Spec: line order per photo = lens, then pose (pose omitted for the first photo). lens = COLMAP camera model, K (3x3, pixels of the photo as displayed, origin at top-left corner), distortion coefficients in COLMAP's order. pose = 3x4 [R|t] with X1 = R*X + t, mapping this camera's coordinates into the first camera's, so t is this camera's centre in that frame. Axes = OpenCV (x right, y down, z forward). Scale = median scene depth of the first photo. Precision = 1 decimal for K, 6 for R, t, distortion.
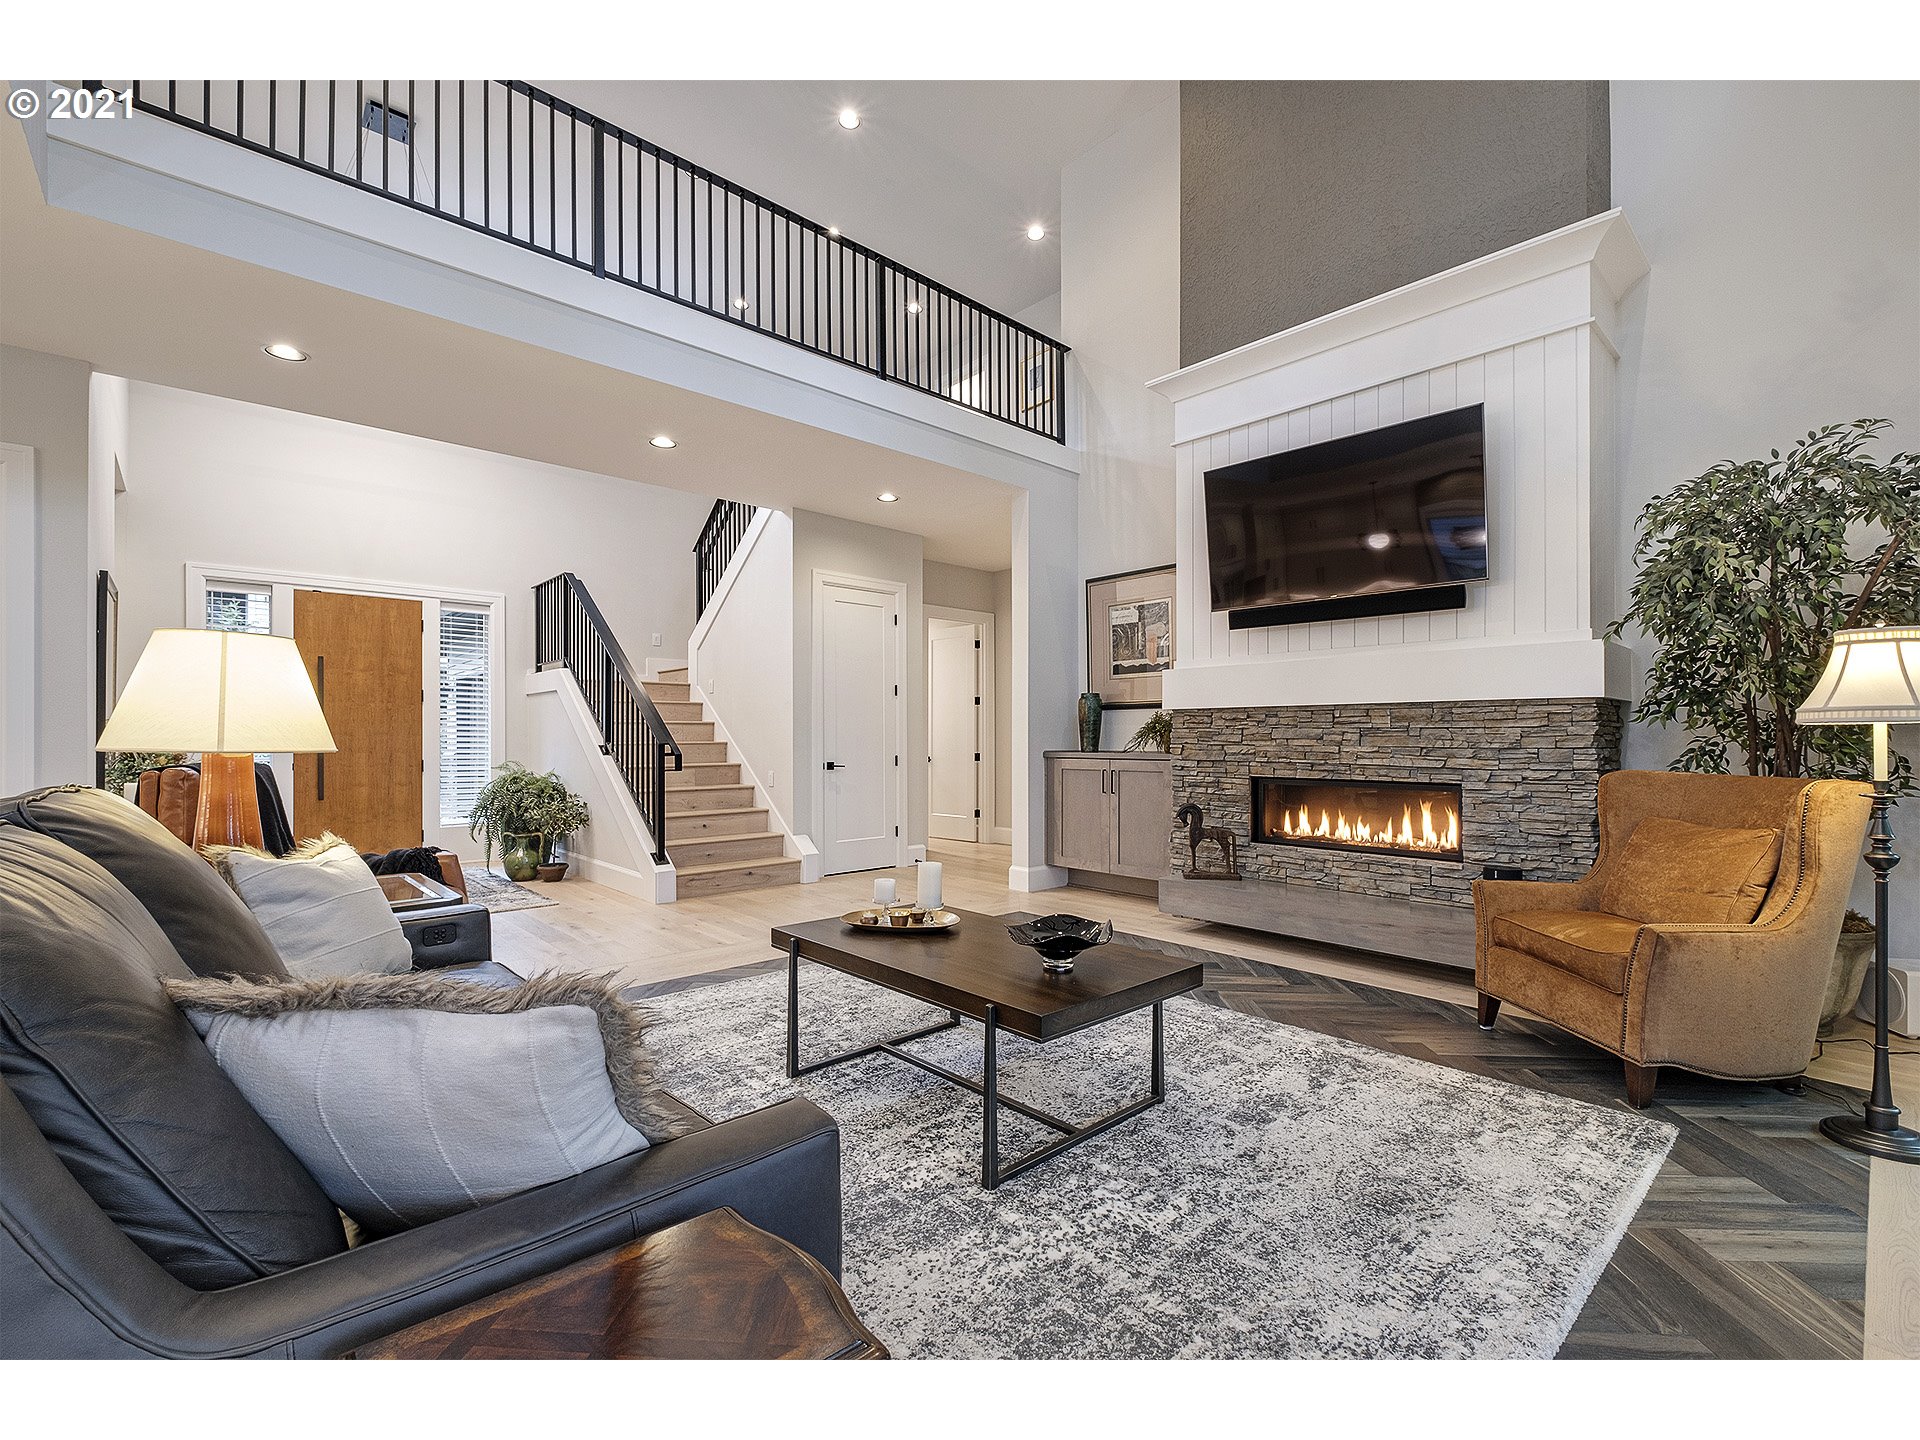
lens RADIAL K [[840.2, 0, 960.1], [0, 840.2, 737.4], [0, 0, 1]] dist [-0.000450, -0.000753]
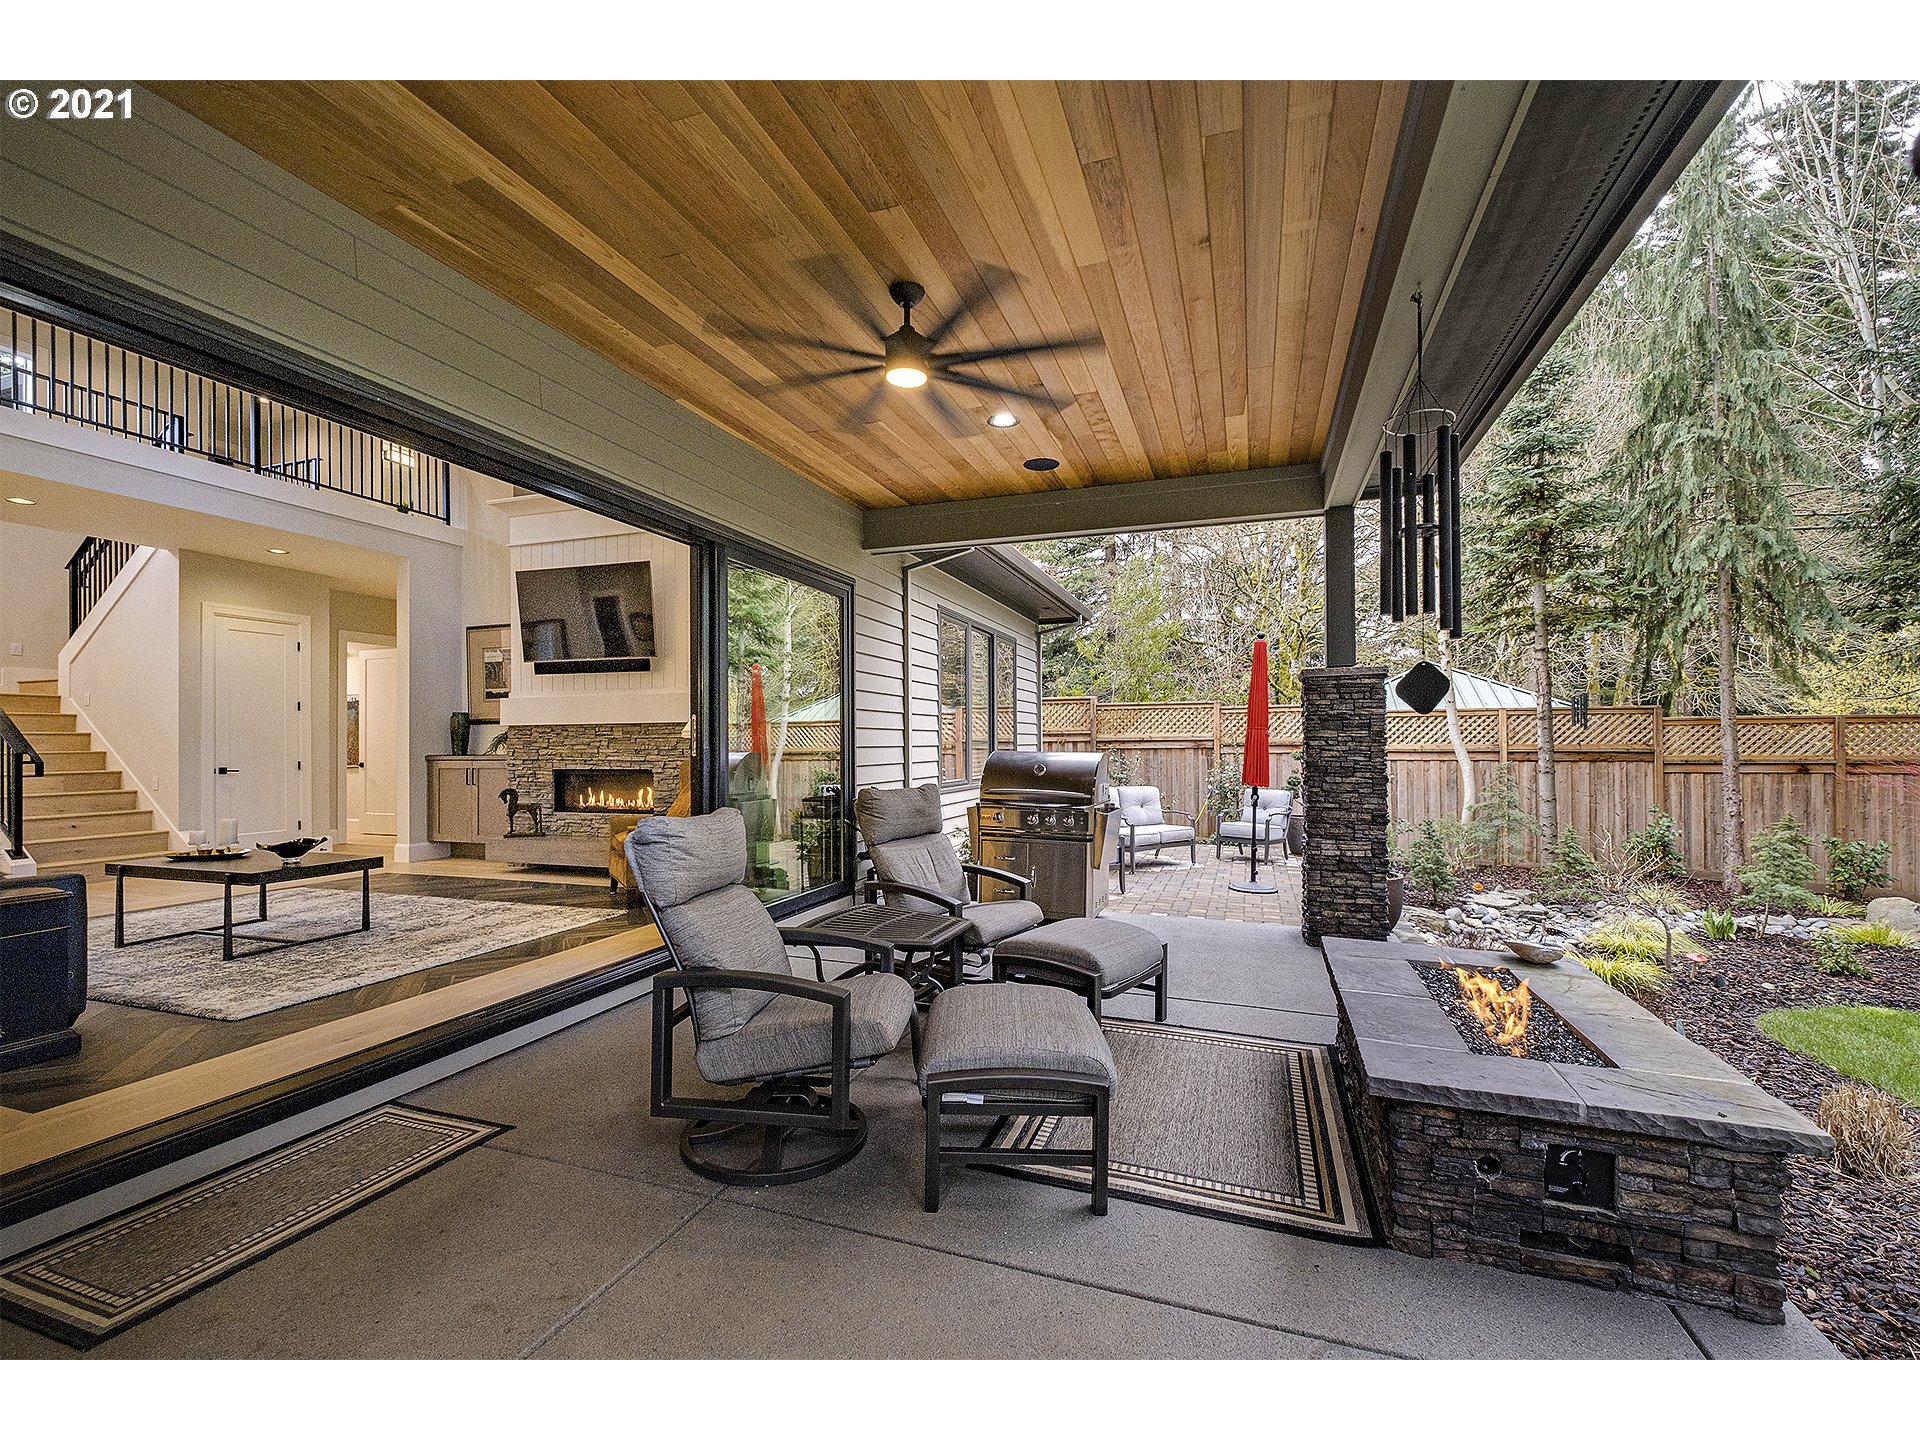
lens RADIAL K [[840.2, 0, 960.1], [0, 840.2, 737.4], [0, 0, 1]] dist [-0.000450, -0.000753]
pose [[0.881590, -0.003477, 0.472003, 0.227078], [0.006637, 0.999965, -0.005029, 0.000240], [-0.471969, 0.007566, 0.881583, -0.588800]]
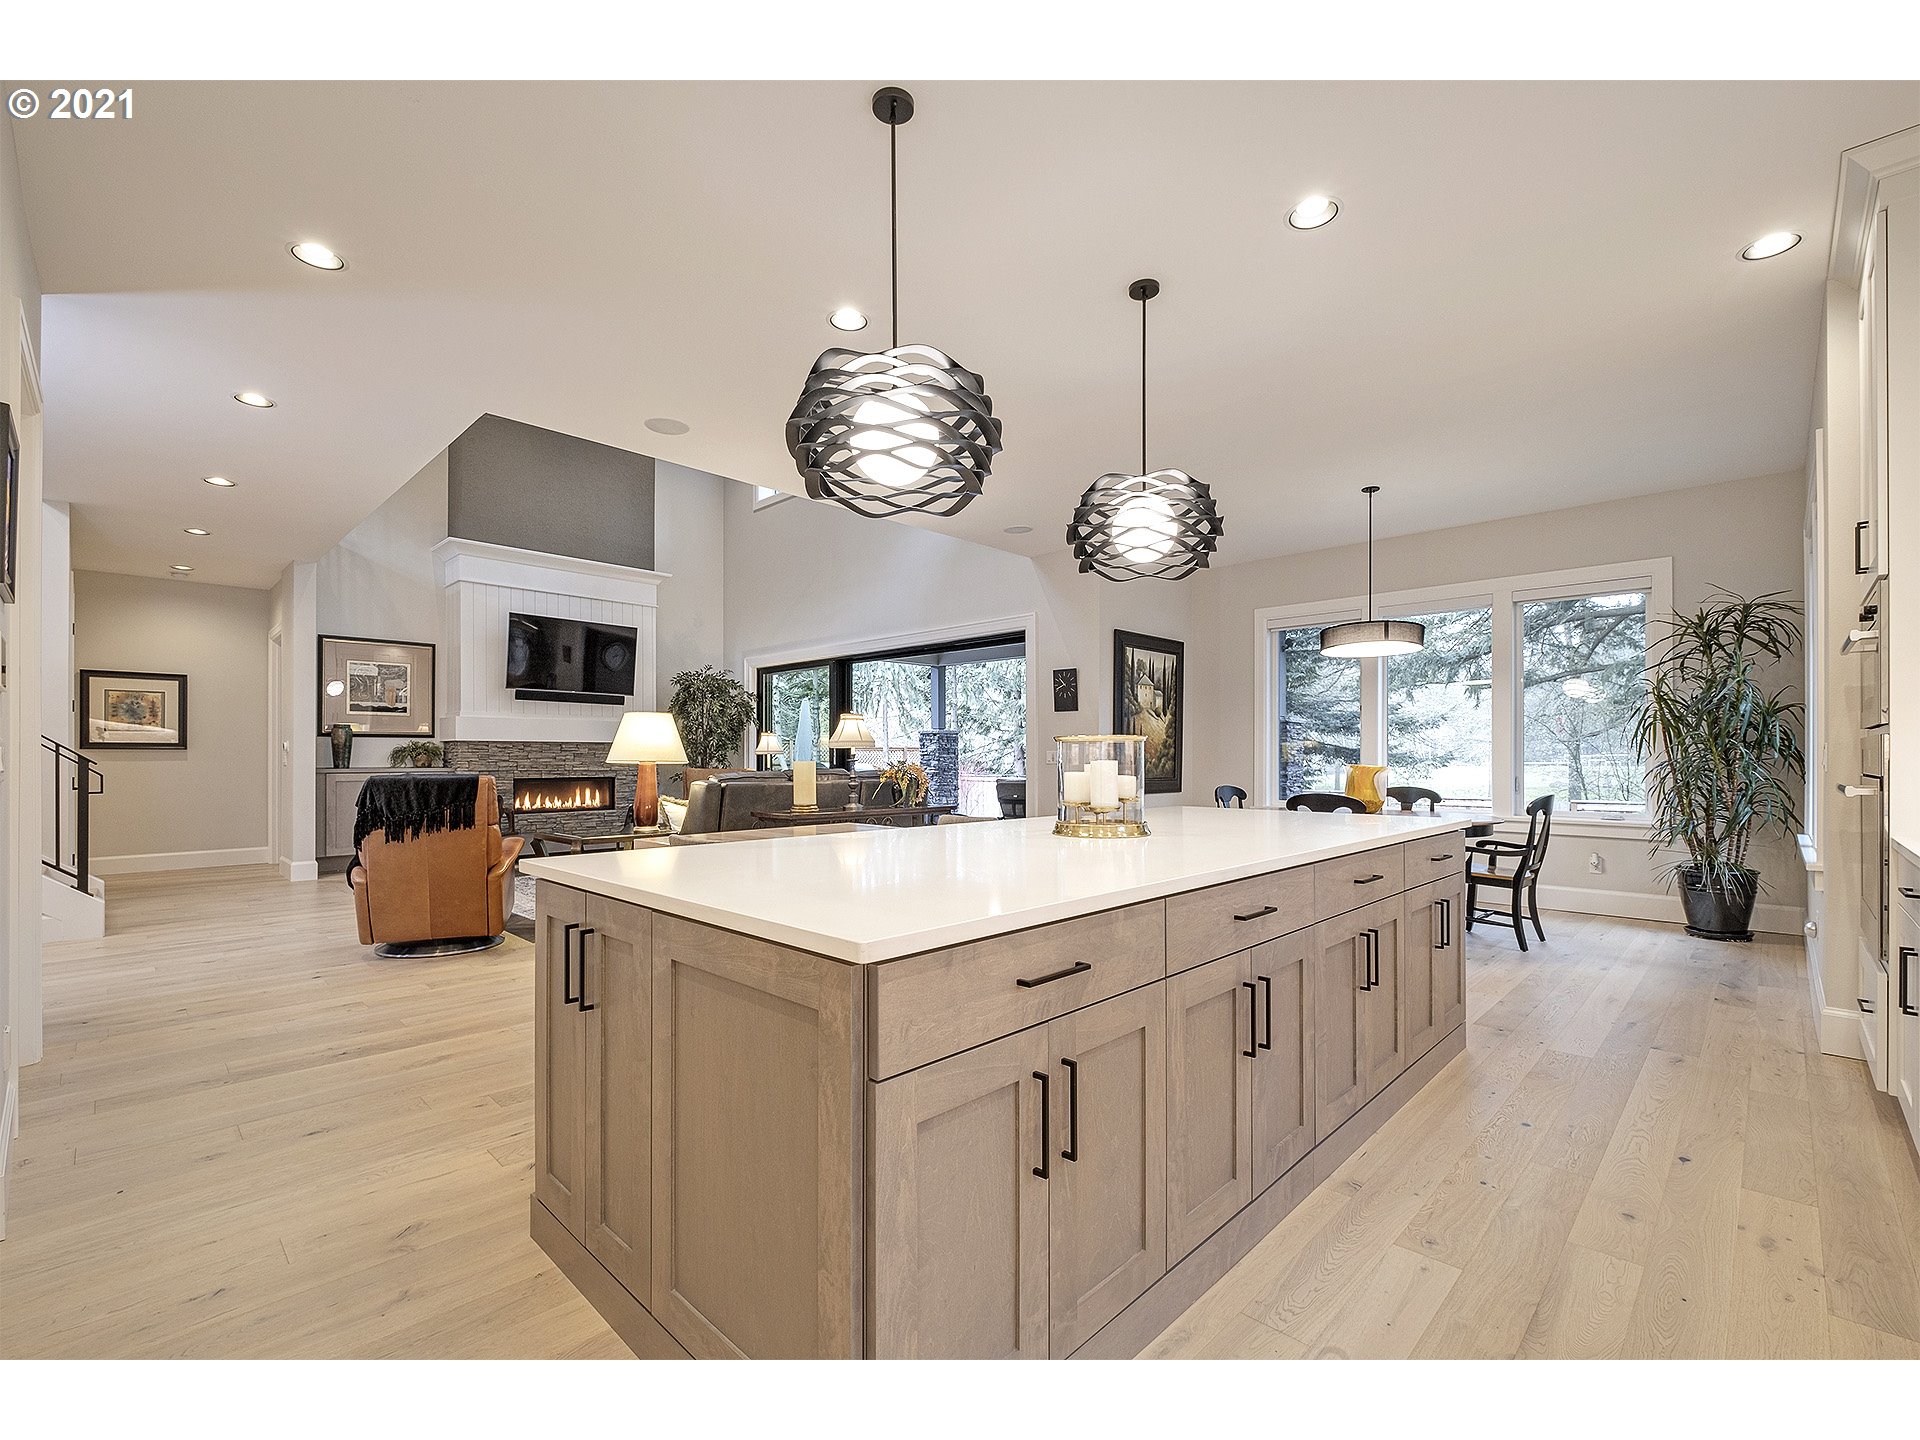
lens RADIAL K [[837.9, 0, 955.4], [0, 837.9, 752.5], [0, 0, 1]] dist [0.003119, -0.012291]
pose [[-0.055192, 0.006009, 0.998458, -1.274803], [-0.000179, 0.999982, -0.006028, 0.000090], [-0.998476, -0.000512, -0.055190, 0.108230]]
